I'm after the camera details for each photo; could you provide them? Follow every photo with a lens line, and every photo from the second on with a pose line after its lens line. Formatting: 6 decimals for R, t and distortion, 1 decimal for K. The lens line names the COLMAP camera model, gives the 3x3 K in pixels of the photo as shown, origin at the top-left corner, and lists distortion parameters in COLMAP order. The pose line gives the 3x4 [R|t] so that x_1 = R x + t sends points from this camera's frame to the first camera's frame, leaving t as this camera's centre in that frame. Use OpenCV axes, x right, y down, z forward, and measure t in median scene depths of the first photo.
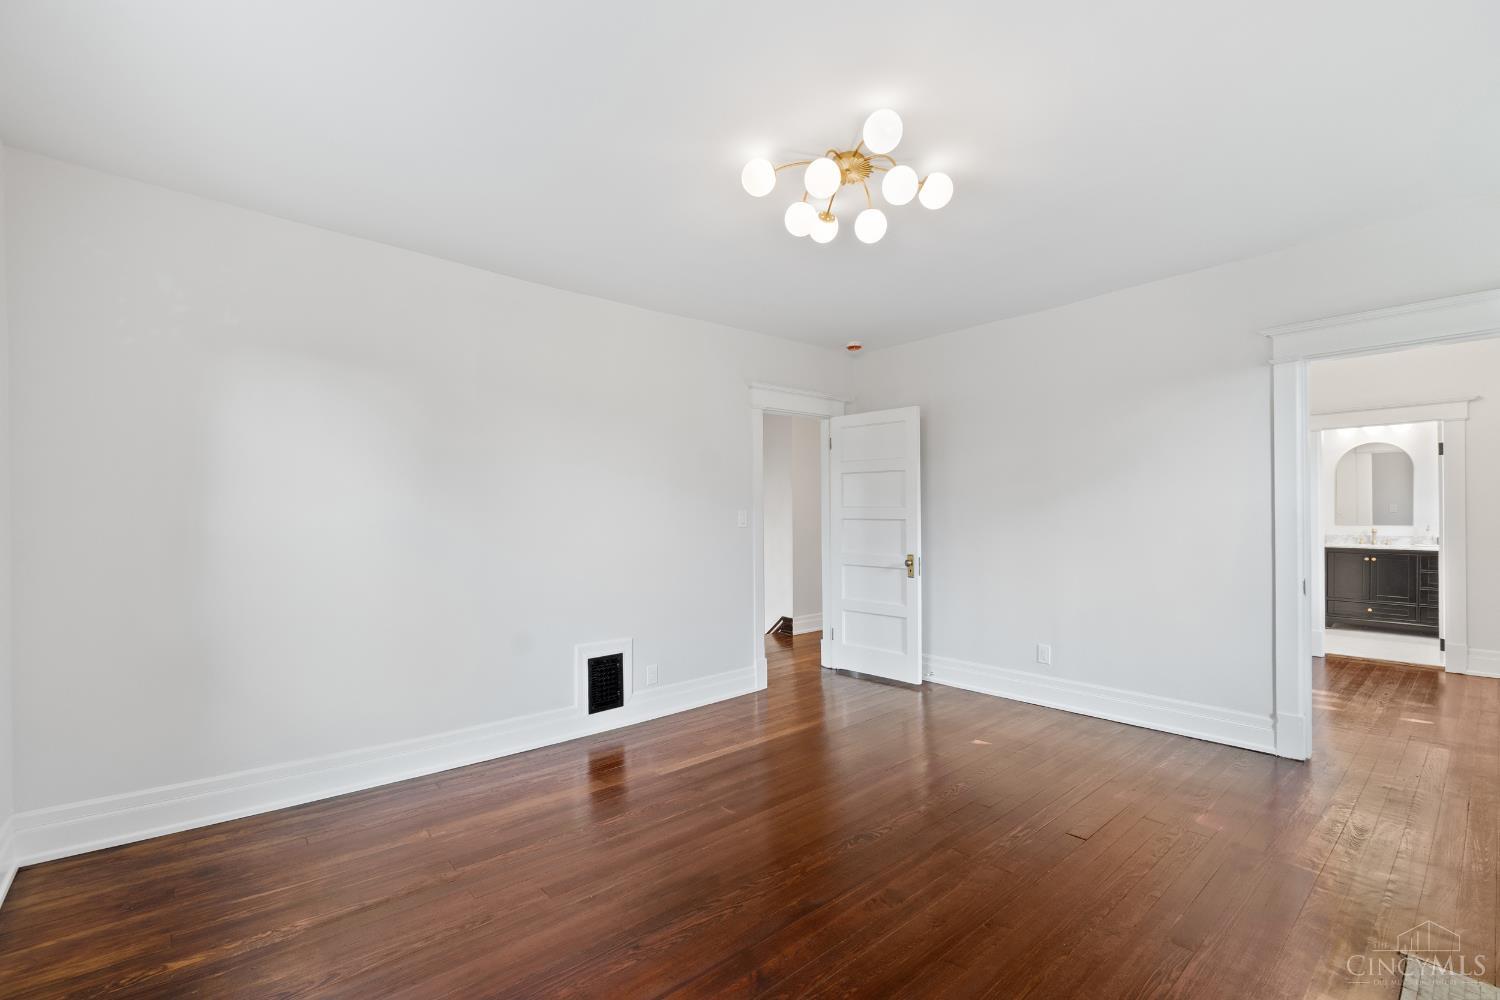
lens RADIAL K [[641.9, 0, 747.2], [0, 641.9, 511.6], [0, 0, 1]] dist [-0.001187, 0.000060]
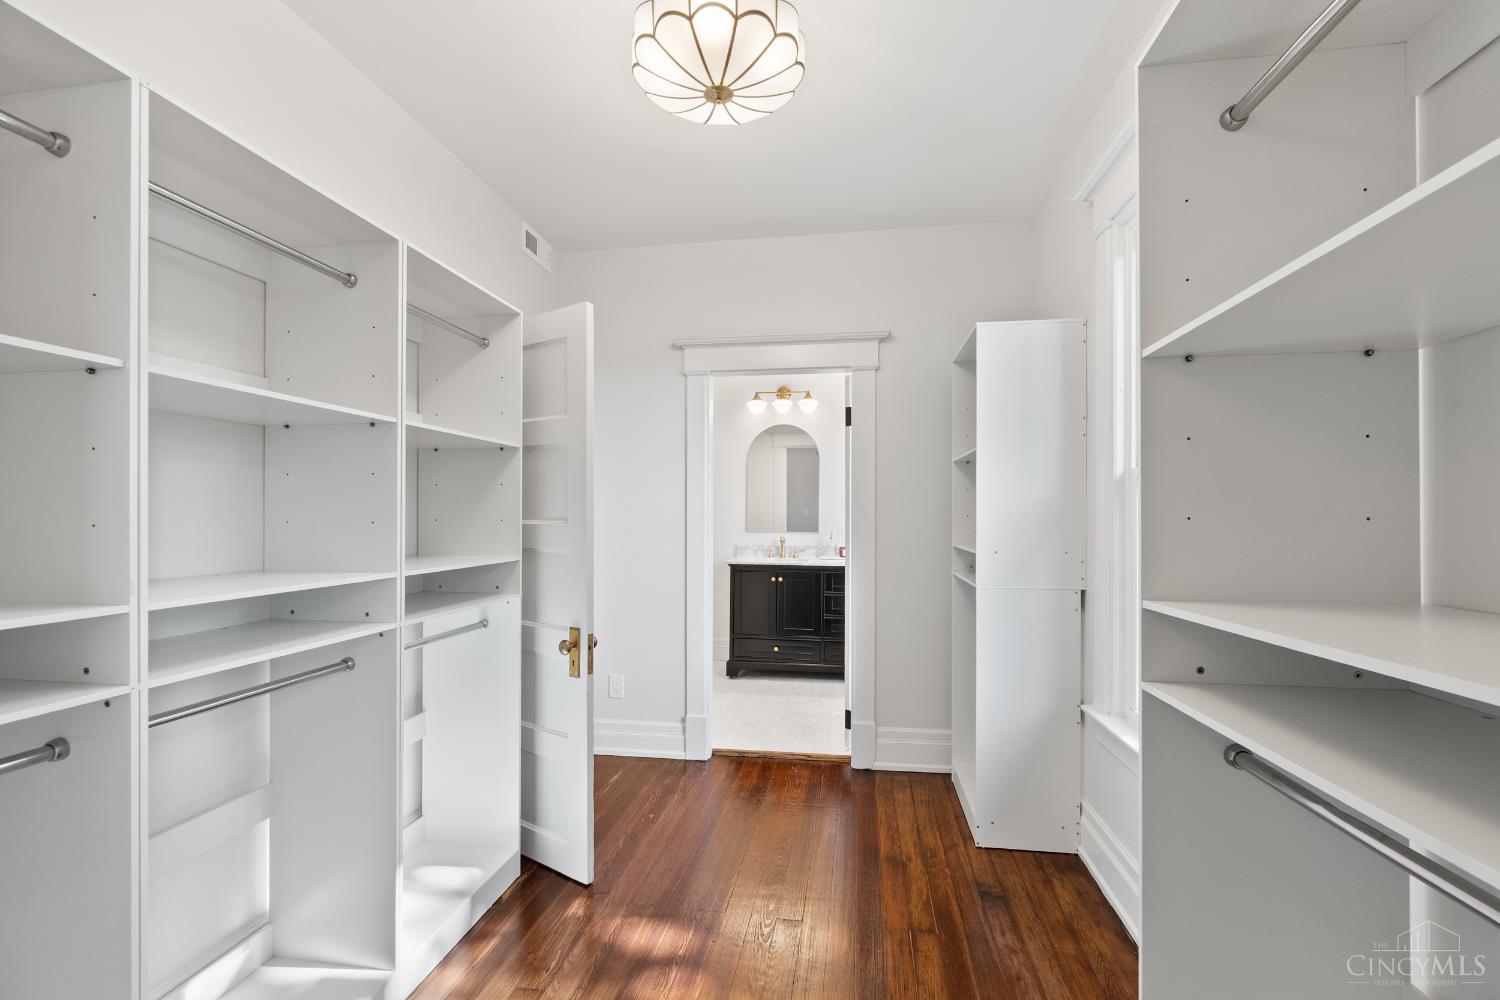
lens RADIAL K [[642.5, 0, 745.5], [0, 642.5, 499.5], [0, 0, 1]] dist [-0.004335, 0.000051]
pose [[0.772368, 0.024116, 0.634717, 0.491650], [-0.008867, 0.999591, -0.027189, 0.003744], [-0.635114, 0.015372, 0.772266, 0.469868]]
